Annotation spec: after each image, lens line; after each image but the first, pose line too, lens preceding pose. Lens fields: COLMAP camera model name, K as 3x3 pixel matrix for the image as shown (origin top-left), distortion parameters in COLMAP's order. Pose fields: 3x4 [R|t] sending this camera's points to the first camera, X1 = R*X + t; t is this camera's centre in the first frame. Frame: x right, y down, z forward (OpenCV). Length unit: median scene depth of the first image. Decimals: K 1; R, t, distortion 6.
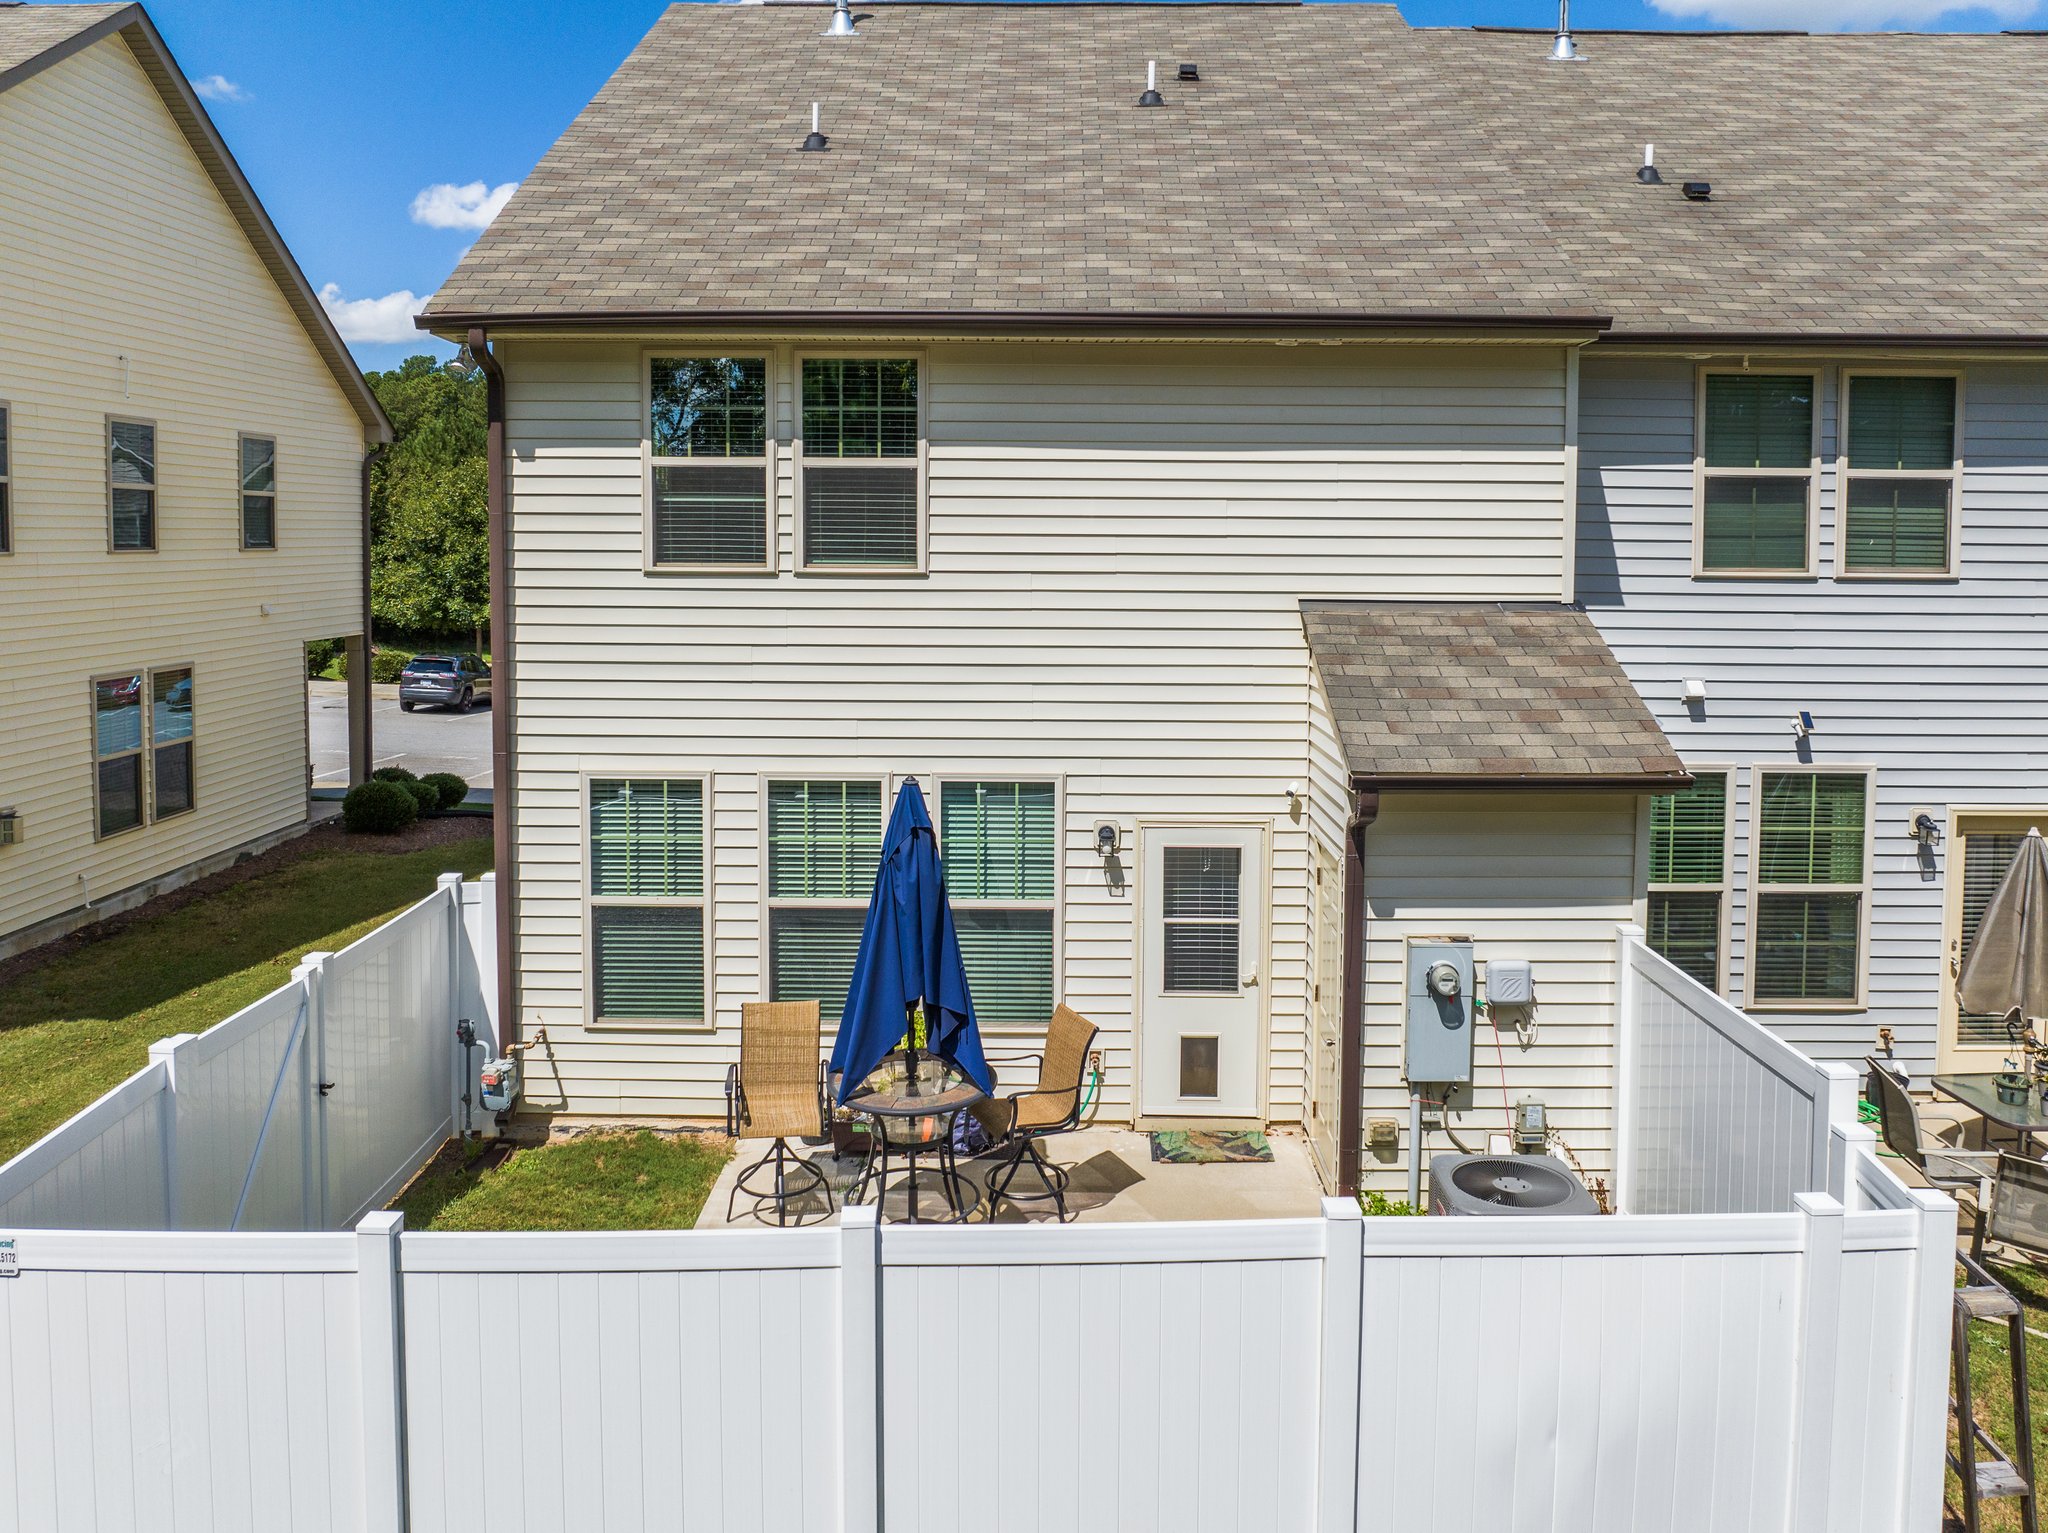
lens RADIAL K [[1570.3, 0, 1024.0], [0, 1570.3, 766.5], [0, 0, 1]] dist [-0.009769, -0.001416]
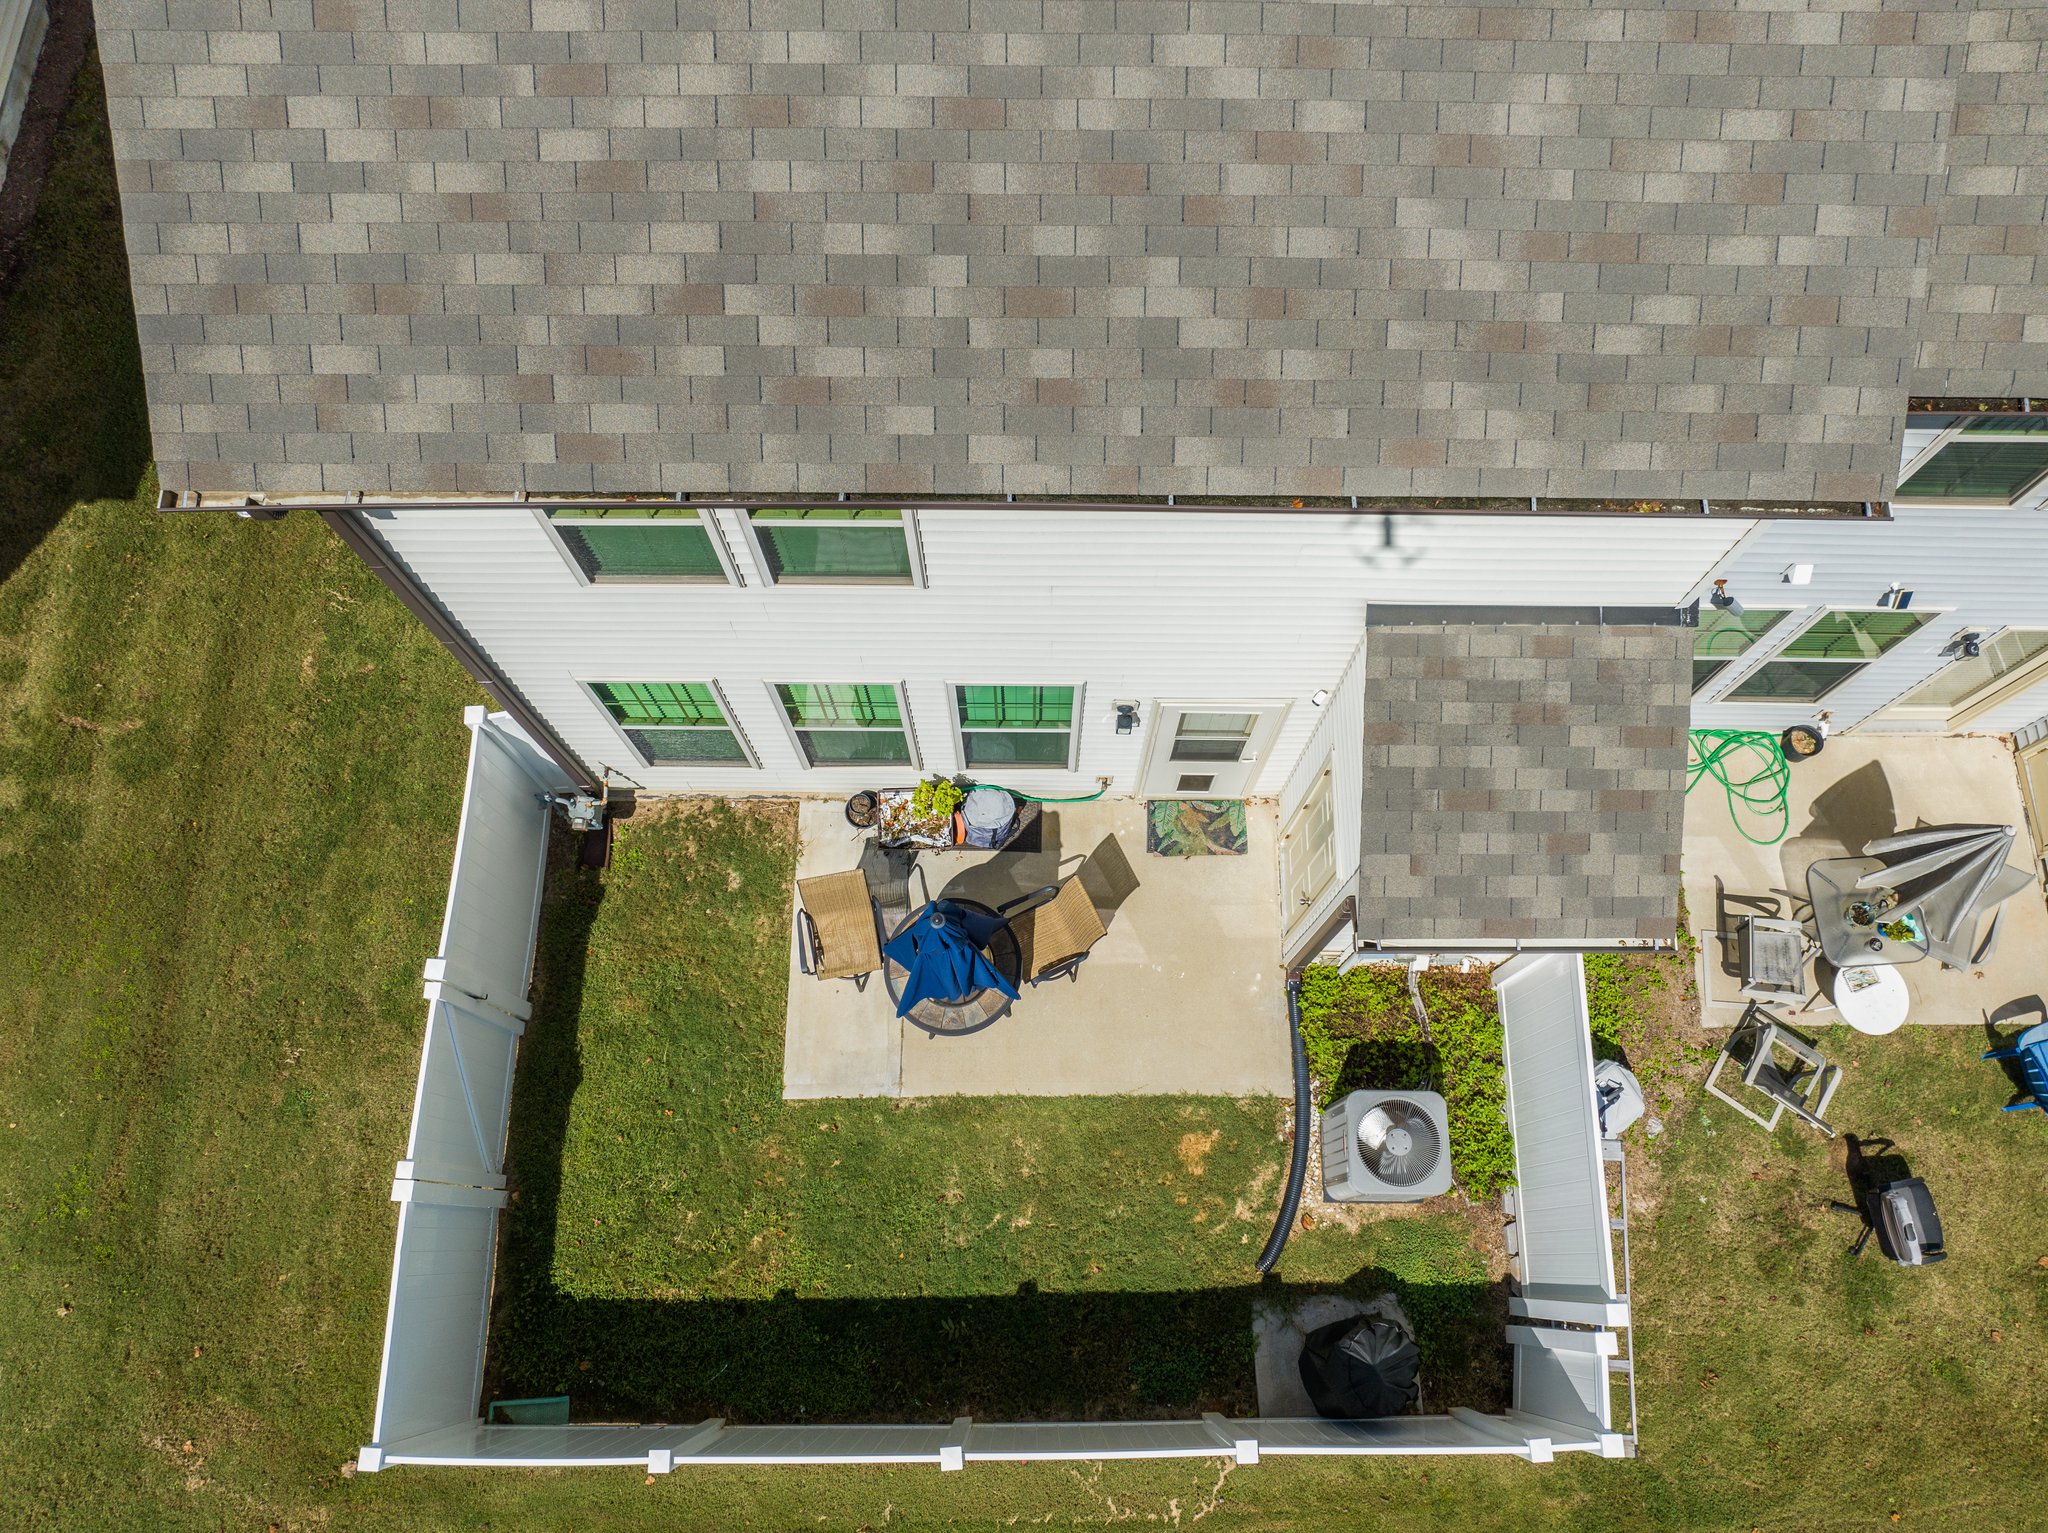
lens RADIAL K [[1452.7, 0, 1024.0], [0, 1452.7, 766.5], [0, 0, 1]] dist [-0.041661, 0.001094]
pose [[0.999903, -0.013804, -0.002026, -0.009632], [0.007079, 0.376805, 0.926266, -0.788153], [-0.012023, -0.926190, 0.376866, 0.622339]]
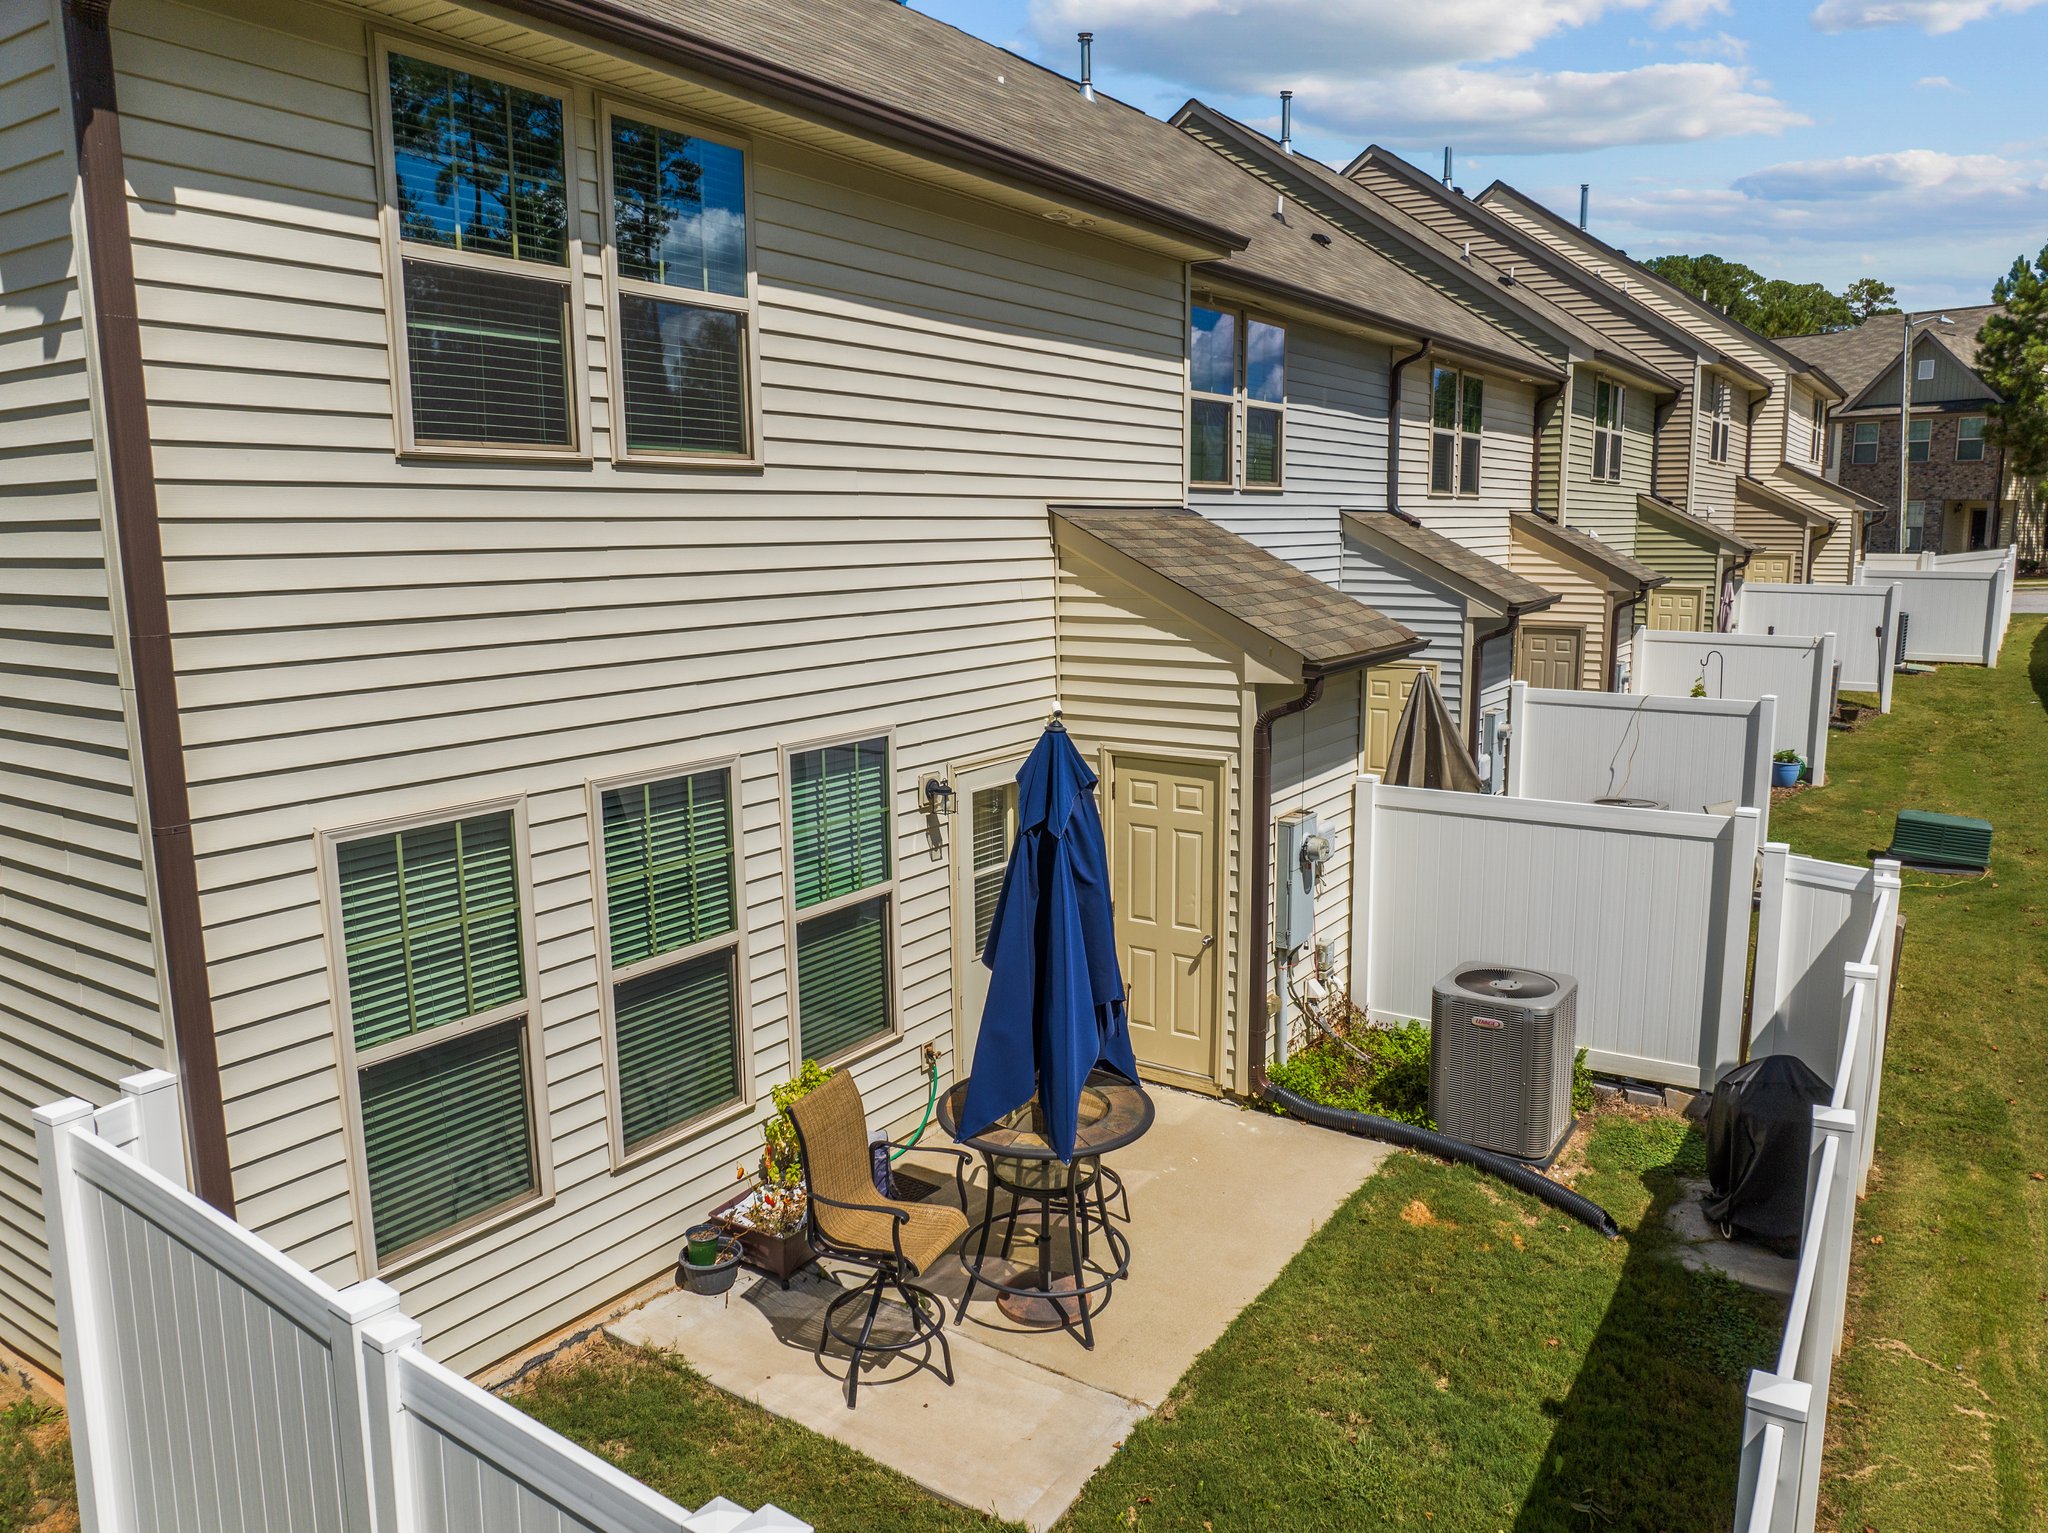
lens RADIAL K [[1452.7, 0, 1024.0], [0, 1452.7, 766.5], [0, 0, 1]] dist [-0.041661, 0.001094]
pose [[0.528231, -0.149411, 0.835852, -0.563152], [0.058487, 0.988461, 0.139728, -0.073863], [-0.847084, -0.024923, 0.530875, 0.547222]]
